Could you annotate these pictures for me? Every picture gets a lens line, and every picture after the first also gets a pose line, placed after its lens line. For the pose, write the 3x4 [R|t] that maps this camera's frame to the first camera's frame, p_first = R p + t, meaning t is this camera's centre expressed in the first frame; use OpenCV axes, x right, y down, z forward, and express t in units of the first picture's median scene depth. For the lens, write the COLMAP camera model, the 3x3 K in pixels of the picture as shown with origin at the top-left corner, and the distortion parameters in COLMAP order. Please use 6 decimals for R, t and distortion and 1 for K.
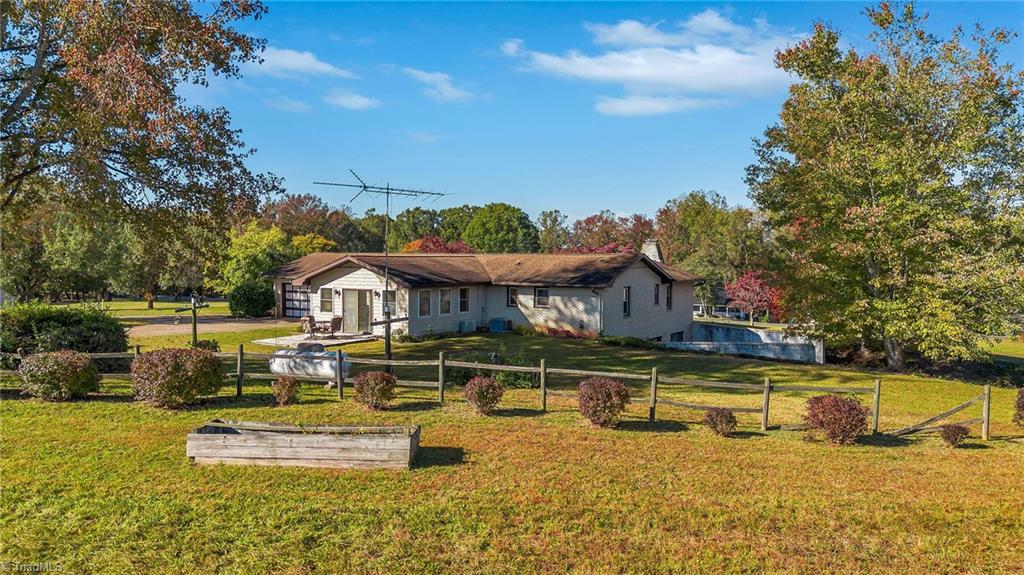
lens RADIAL K [[778.9, 0, 512.0], [0, 778.9, 287.5], [0, 0, 1]] dist [0.112444, -0.000688]
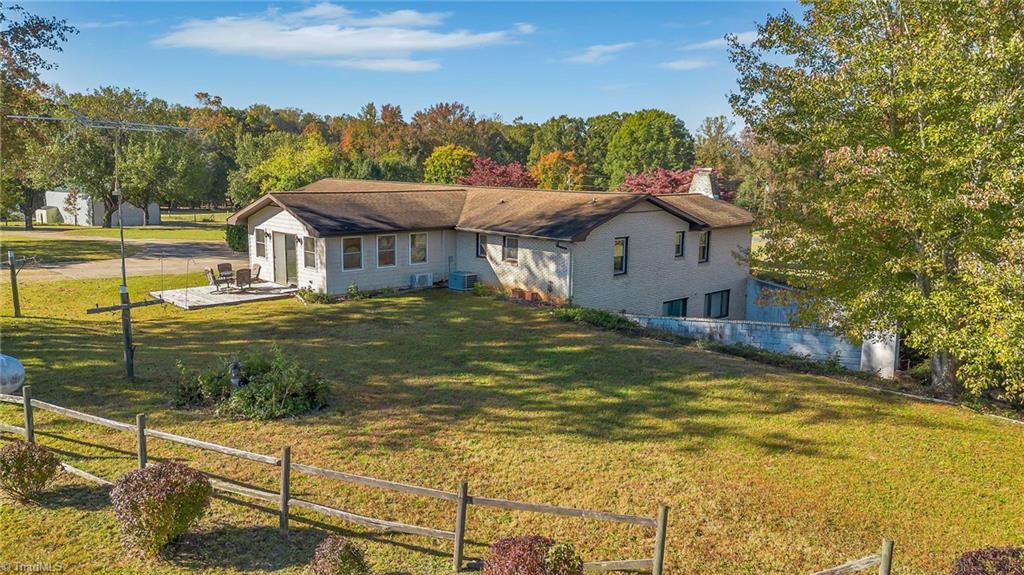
lens RADIAL K [[778.9, 0, 512.0], [0, 778.9, 287.5], [0, 0, 1]] dist [0.112444, -0.000688]
pose [[0.971397, 0.045107, -0.233137, 0.221980], [-0.017094, 0.992529, 0.120808, -0.043323], [0.236845, -0.113367, 0.964911, 0.223825]]
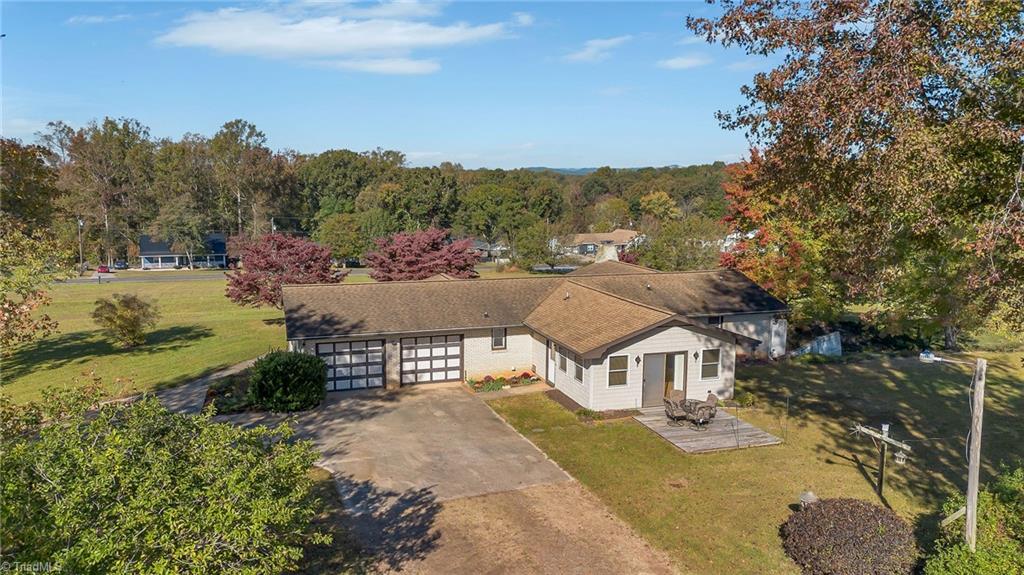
lens RADIAL K [[778.9, 0, 512.0], [0, 778.9, 287.5], [0, 0, 1]] dist [0.112444, -0.000688]
pose [[0.628224, -0.113733, 0.769675, -0.845955], [0.031957, 0.992195, 0.120530, -0.154260], [-0.777376, -0.051123, 0.626956, 0.578342]]
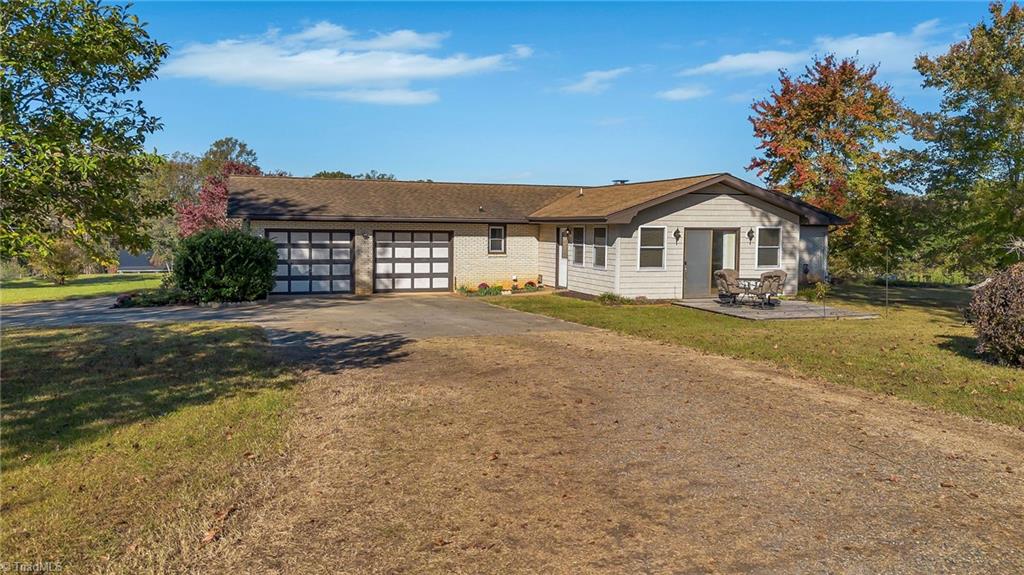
lens RADIAL K [[788.8, 0, 513.8], [0, 788.8, 271.7], [0, 0, 1]] dist [0.069225, -0.001543]
pose [[0.623547, -0.050015, 0.780185, -0.737320], [0.028963, 0.998744, 0.040878, 0.006256], [-0.781250, -0.002893, 0.624212, 0.677858]]
